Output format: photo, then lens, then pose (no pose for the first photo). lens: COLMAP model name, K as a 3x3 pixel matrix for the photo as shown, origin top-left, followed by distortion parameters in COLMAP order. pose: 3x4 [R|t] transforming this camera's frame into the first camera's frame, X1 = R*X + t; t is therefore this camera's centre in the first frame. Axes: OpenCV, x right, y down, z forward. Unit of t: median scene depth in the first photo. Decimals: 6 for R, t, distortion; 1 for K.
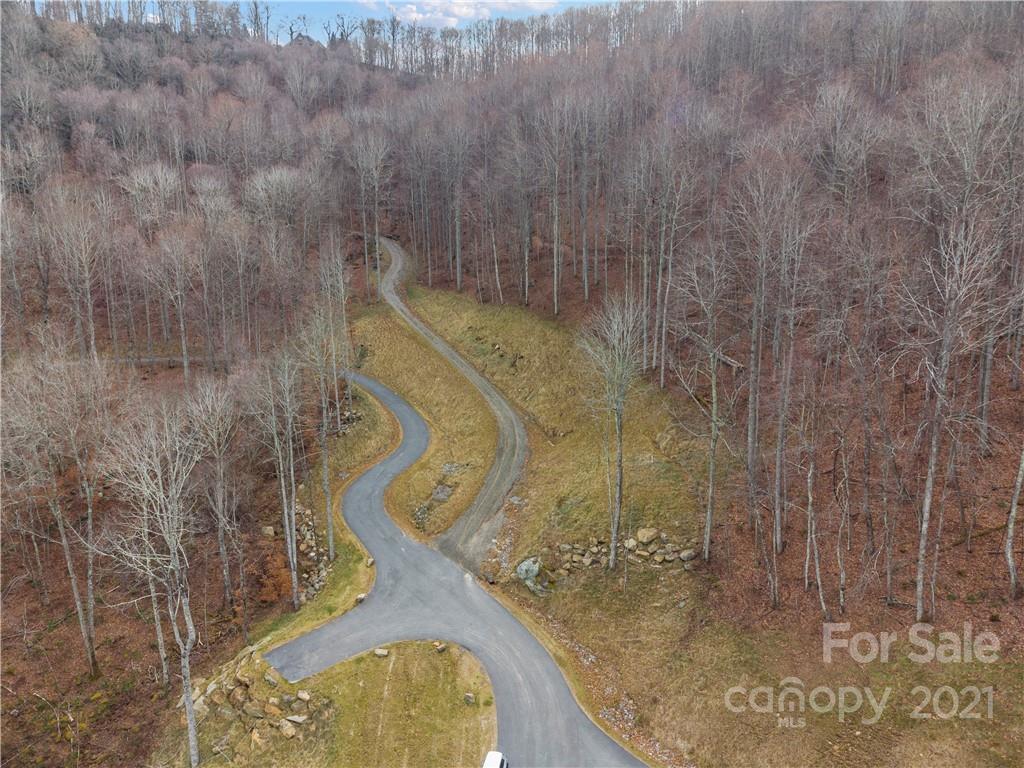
lens RADIAL K [[786.6, 0, 490.1], [0, 786.6, 384.1], [0, 0, 1]] dist [-0.005805, -0.011754]
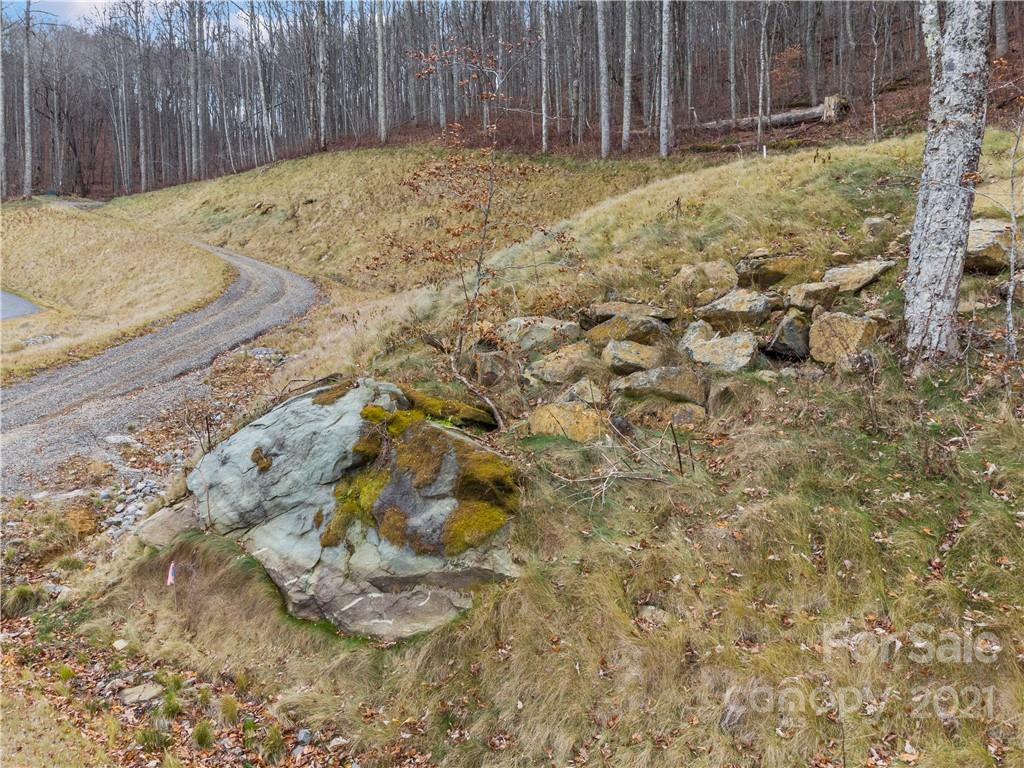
lens RADIAL K [[785.0, 0, 512.0], [0, 785.0, 384.0], [0, 0, 1]] dist [0.033273, -0.001232]
pose [[0.965462, -0.005788, 0.260479, 0.052275], [0.058820, 0.978784, -0.196269, 0.254835], [-0.253816, 0.204811, 0.945320, 0.878861]]
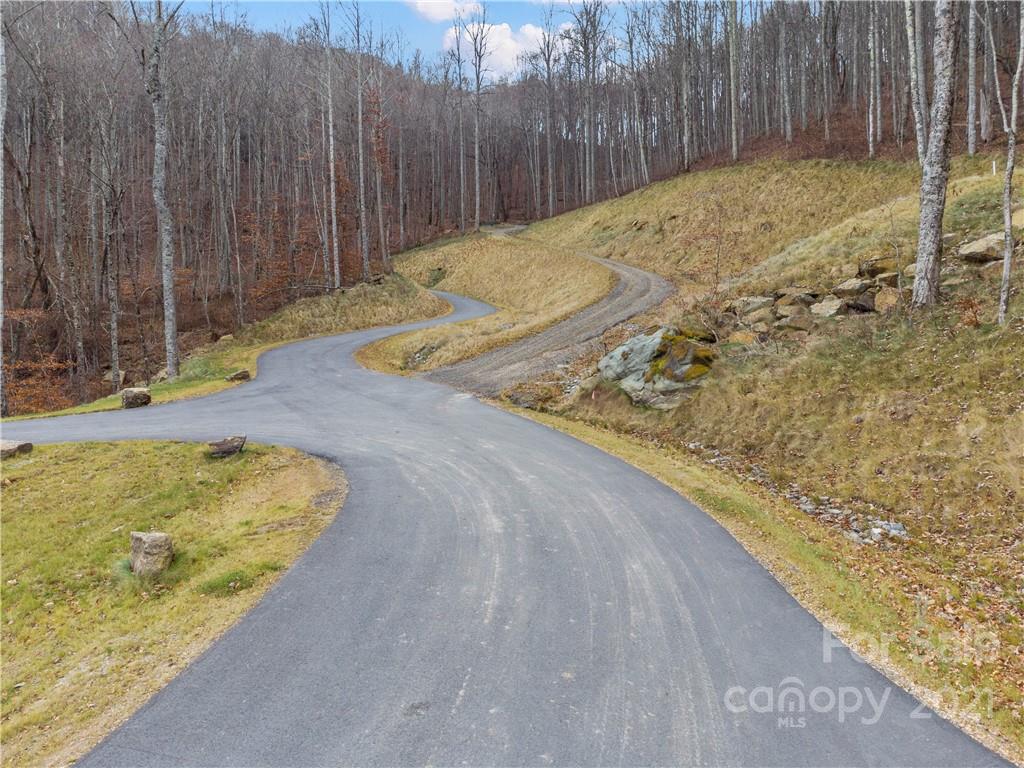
lens RADIAL K [[786.6, 0, 490.1], [0, 786.6, 384.1], [0, 0, 1]] dist [-0.005805, -0.011754]
pose [[0.972201, -0.003985, -0.234113, 0.068394], [-0.042429, 0.980304, -0.192884, 0.316059], [0.230270, 0.197456, 0.952883, 0.689146]]
